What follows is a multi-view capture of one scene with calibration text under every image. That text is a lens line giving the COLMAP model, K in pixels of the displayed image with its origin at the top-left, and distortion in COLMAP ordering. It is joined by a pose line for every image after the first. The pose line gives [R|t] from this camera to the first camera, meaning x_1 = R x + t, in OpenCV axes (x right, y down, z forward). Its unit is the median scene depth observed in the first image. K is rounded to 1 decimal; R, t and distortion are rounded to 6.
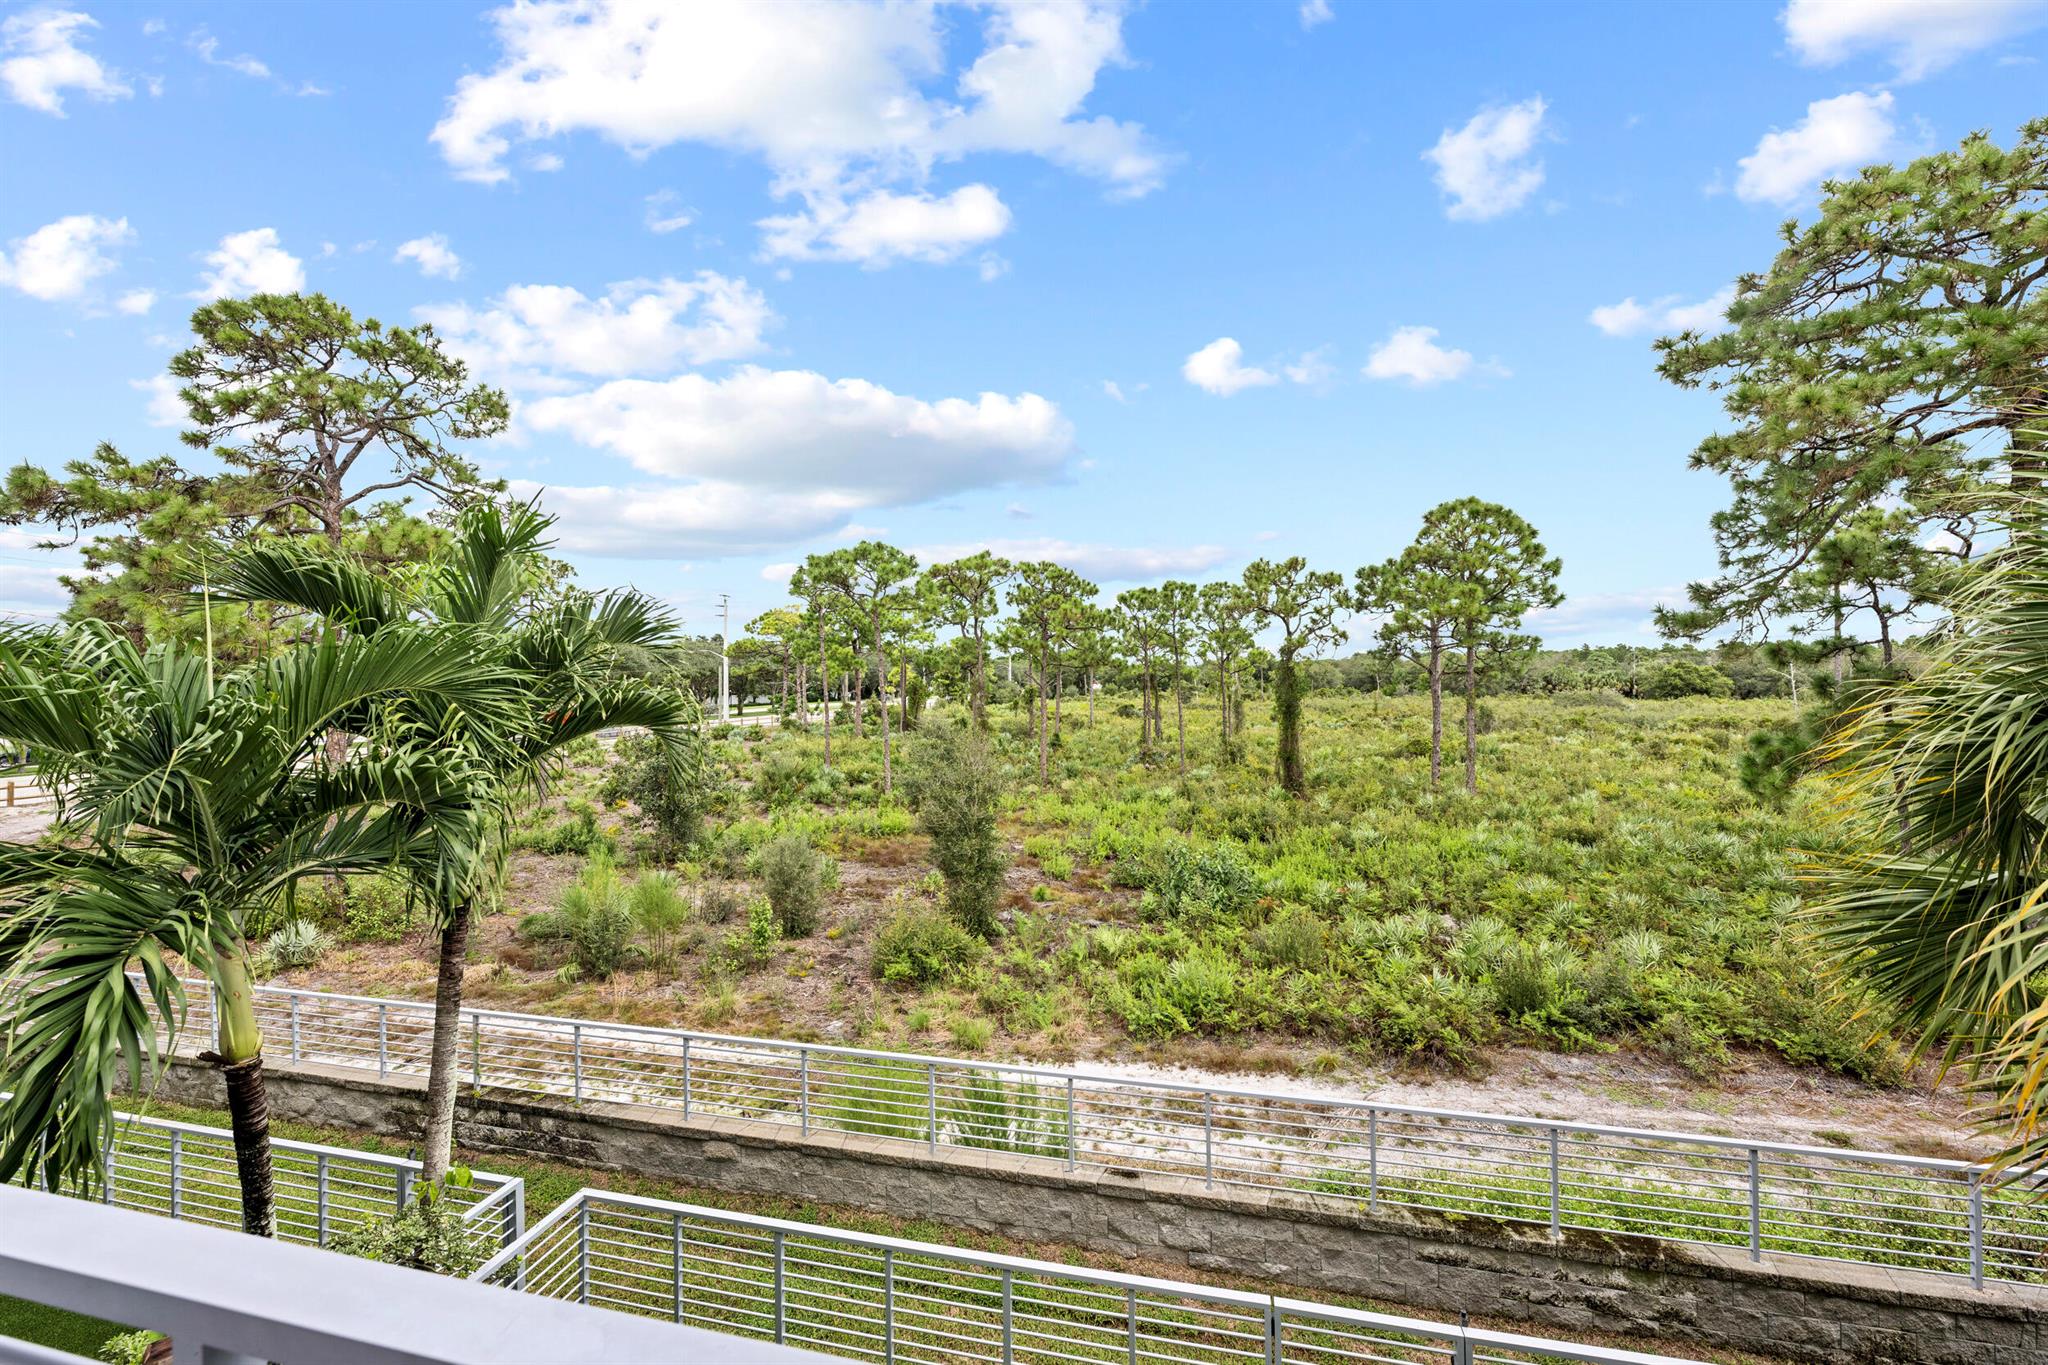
lens RADIAL K [[816.9, 0, 1021.0], [0, 816.9, 682.5], [0, 0, 1]] dist [-0.000410, -0.000089]
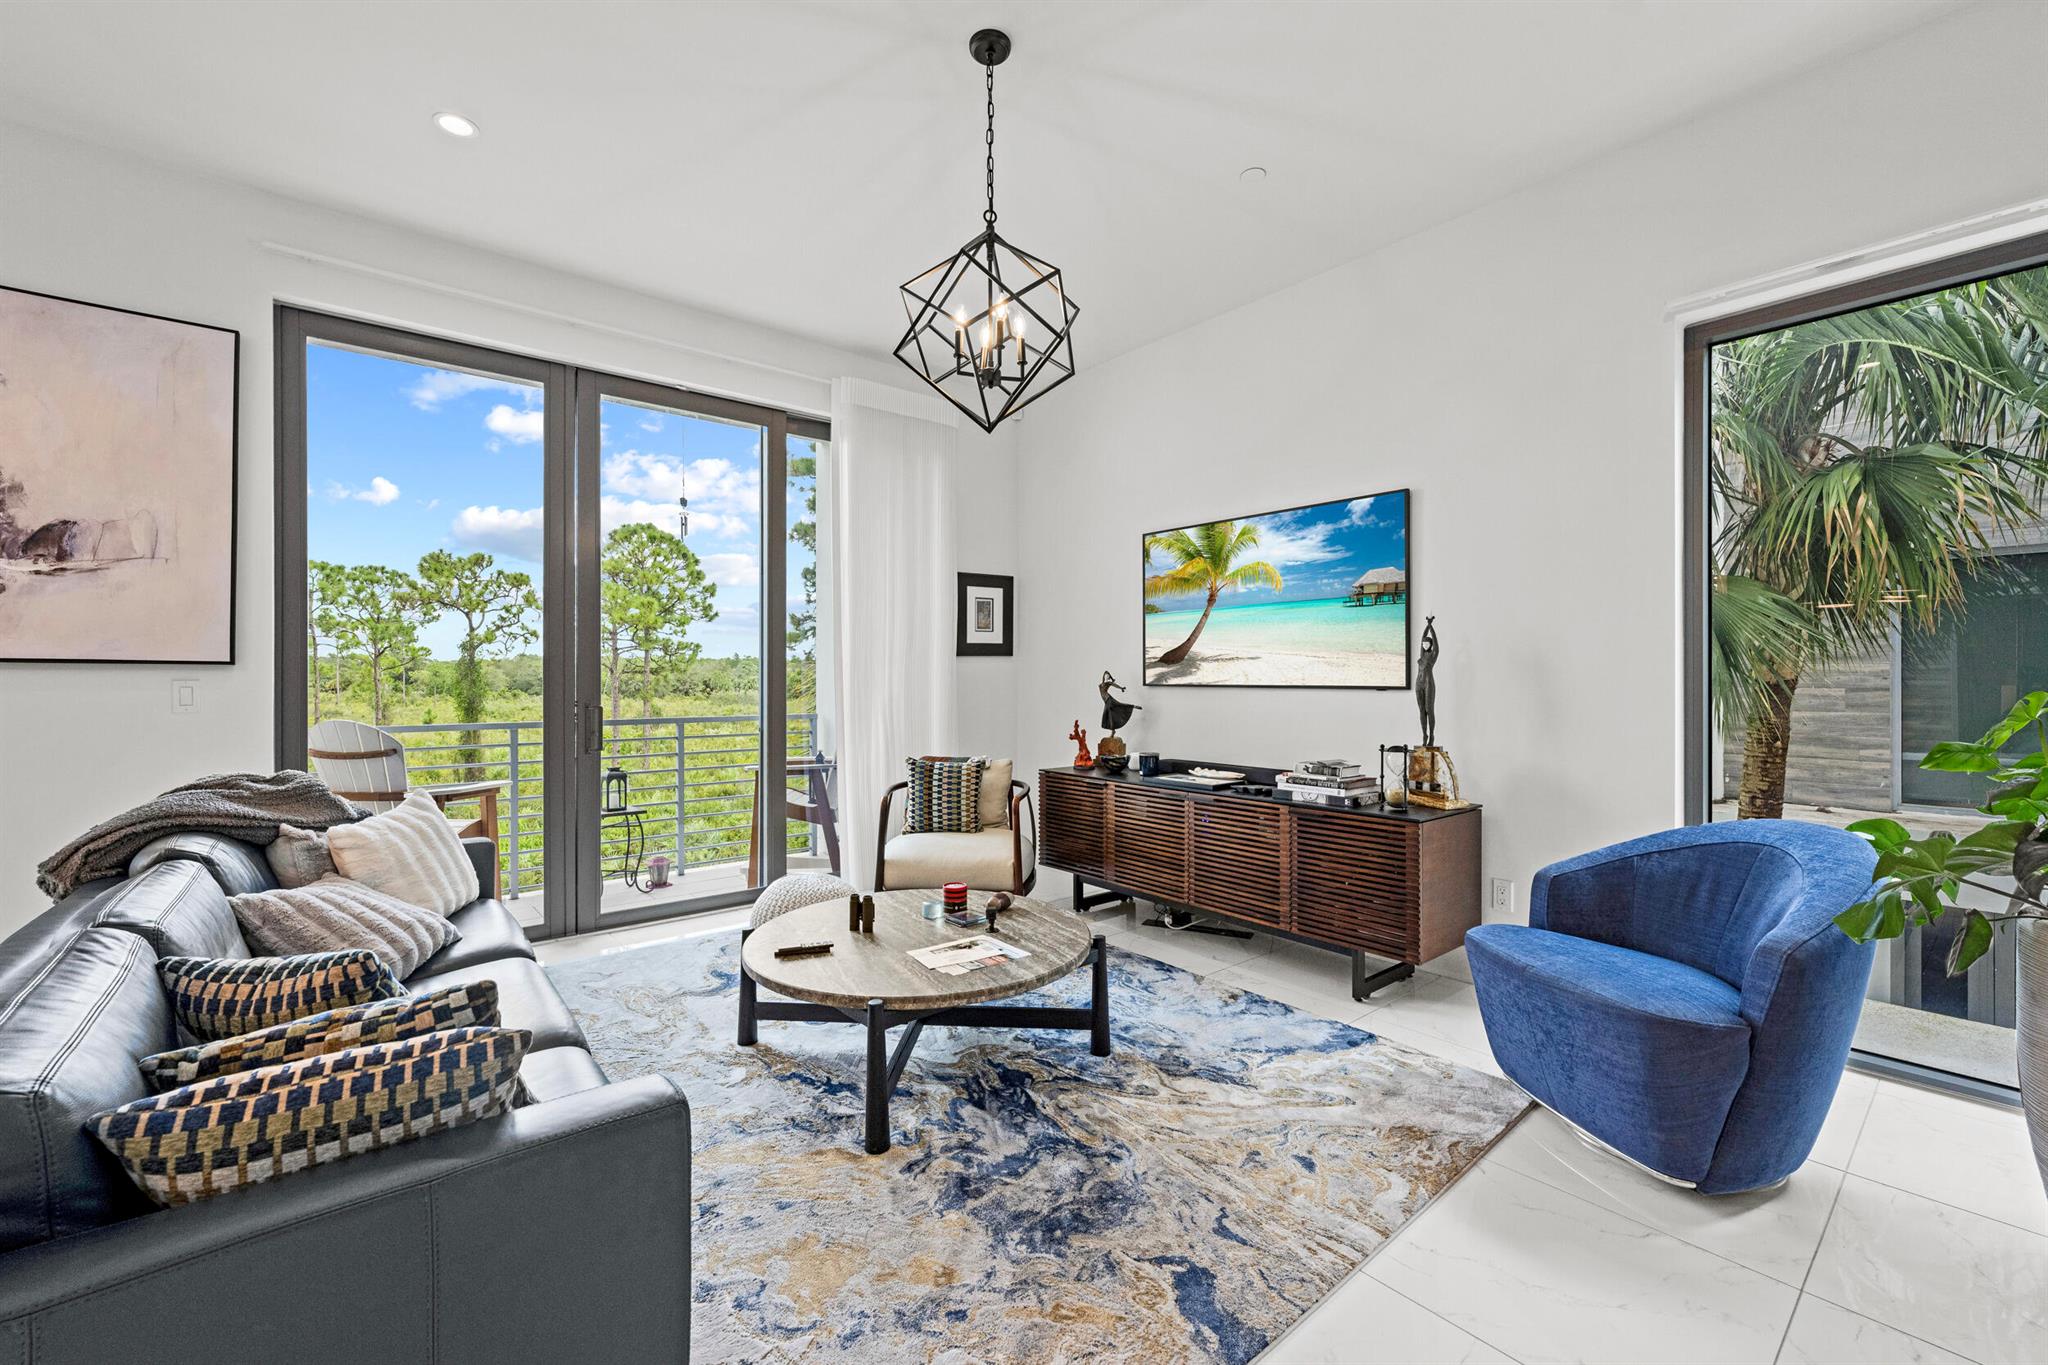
lens RADIAL K [[833.4, 0, 1022.5], [0, 833.4, 677.3], [0, 0, 1]] dist [-0.001717, -0.000098]
pose [[0.593942, 0.014596, 0.804375, -0.087388], [-0.004895, 0.999882, -0.014529, 0.010082], [-0.804493, 0.004692, 0.593944, -0.138917]]
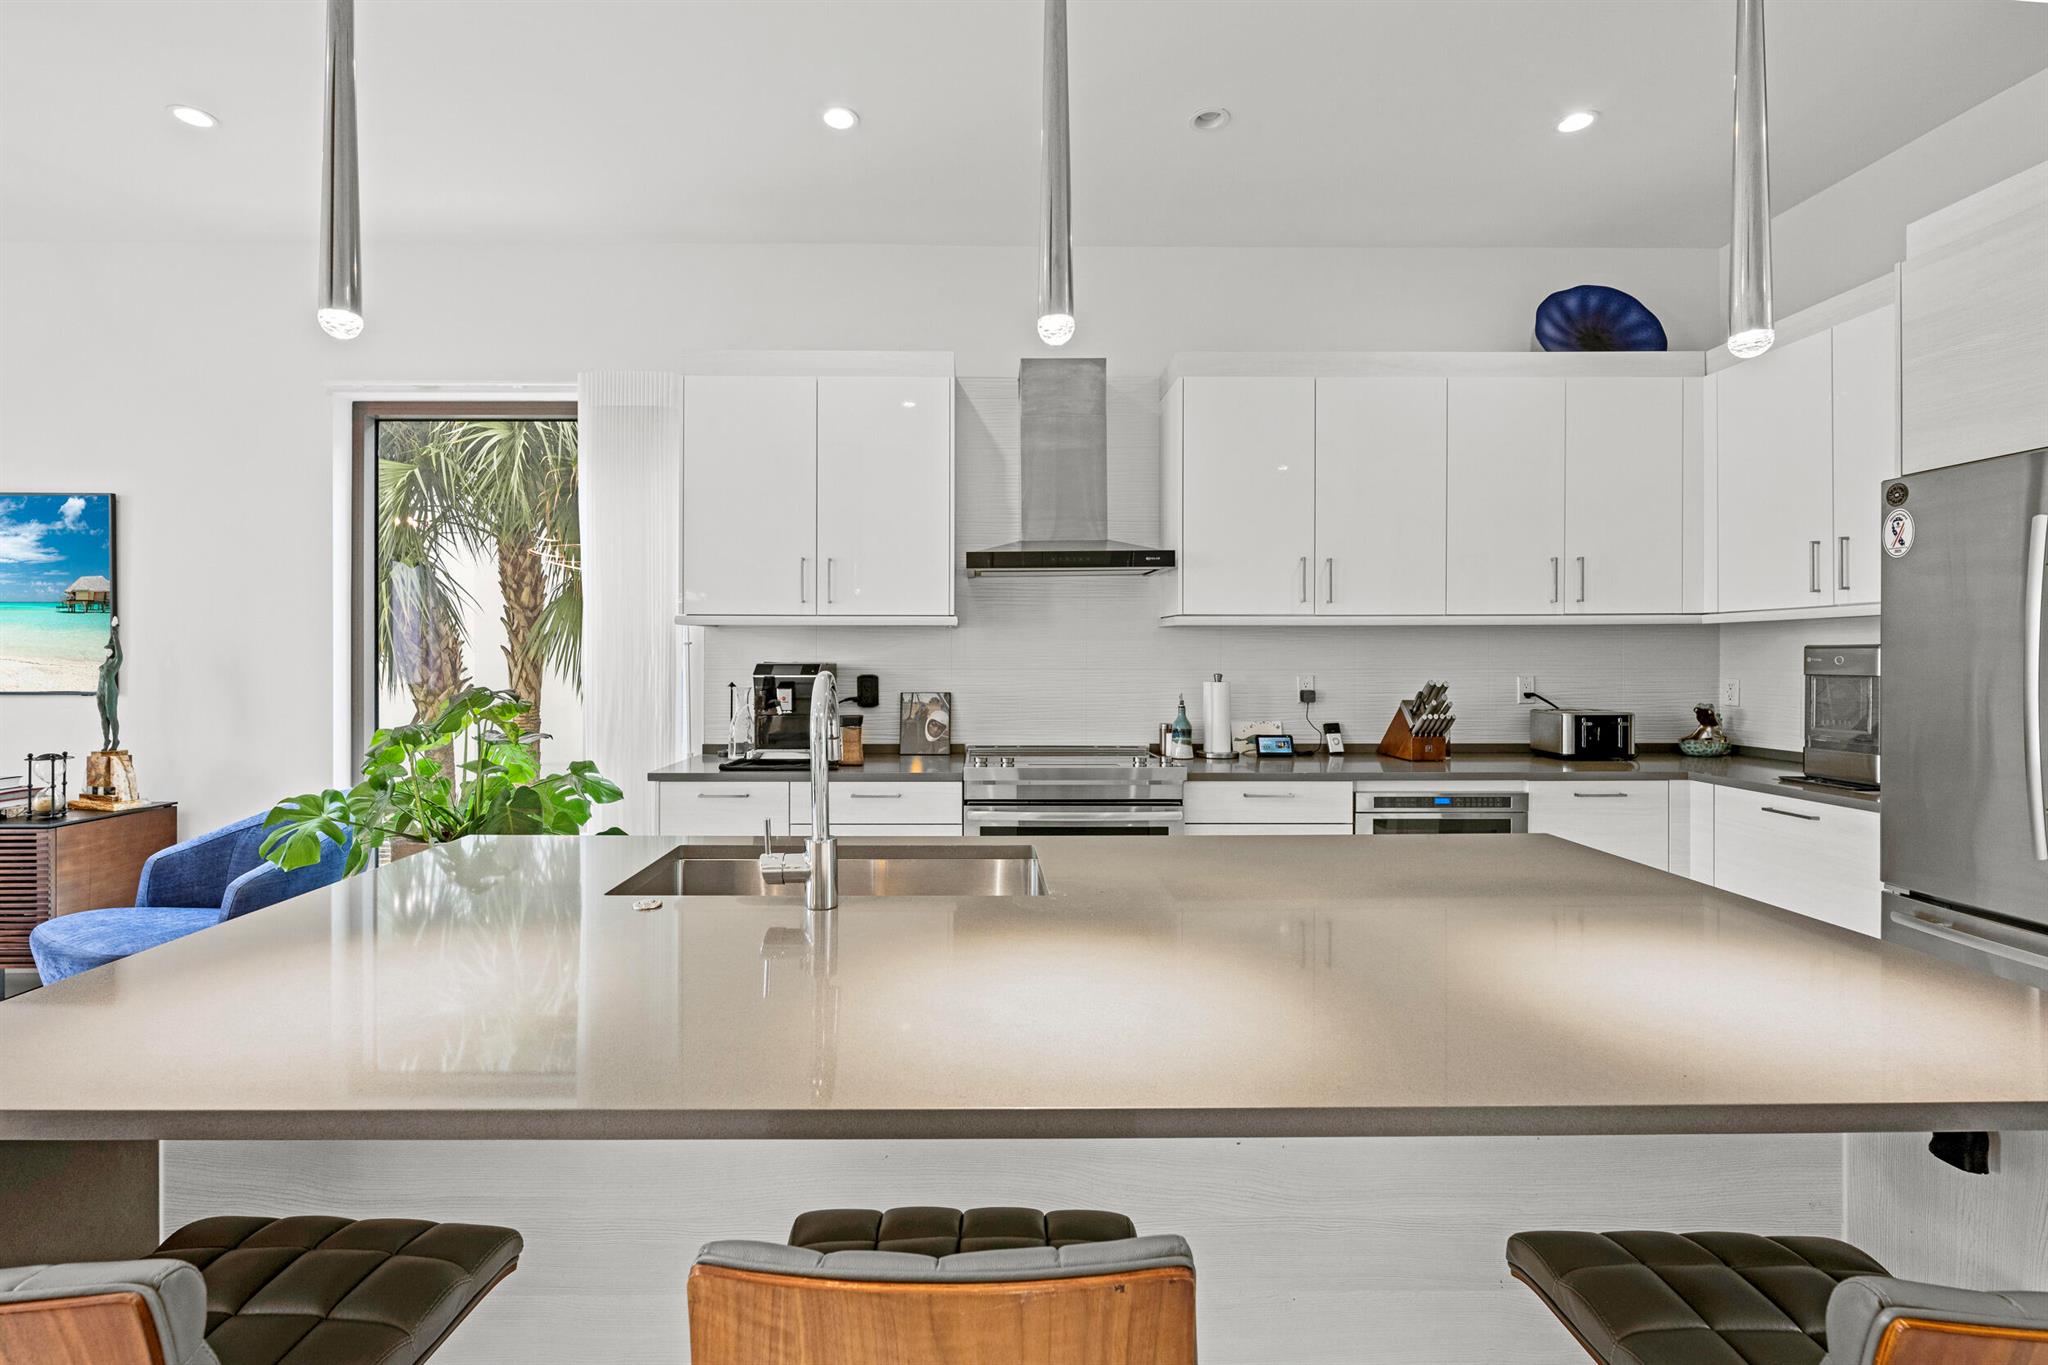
lens RADIAL K [[900.1, 0, 988.9], [0, 900.1, 654.9], [0, 0, 1]] dist [0.000987, 0.000131]
pose [[-0.248705, 0.019240, 0.968388, -0.110653], [0.008584, 0.999807, -0.017660, 0.007885], [-0.968541, 0.003921, -0.248823, -0.192043]]
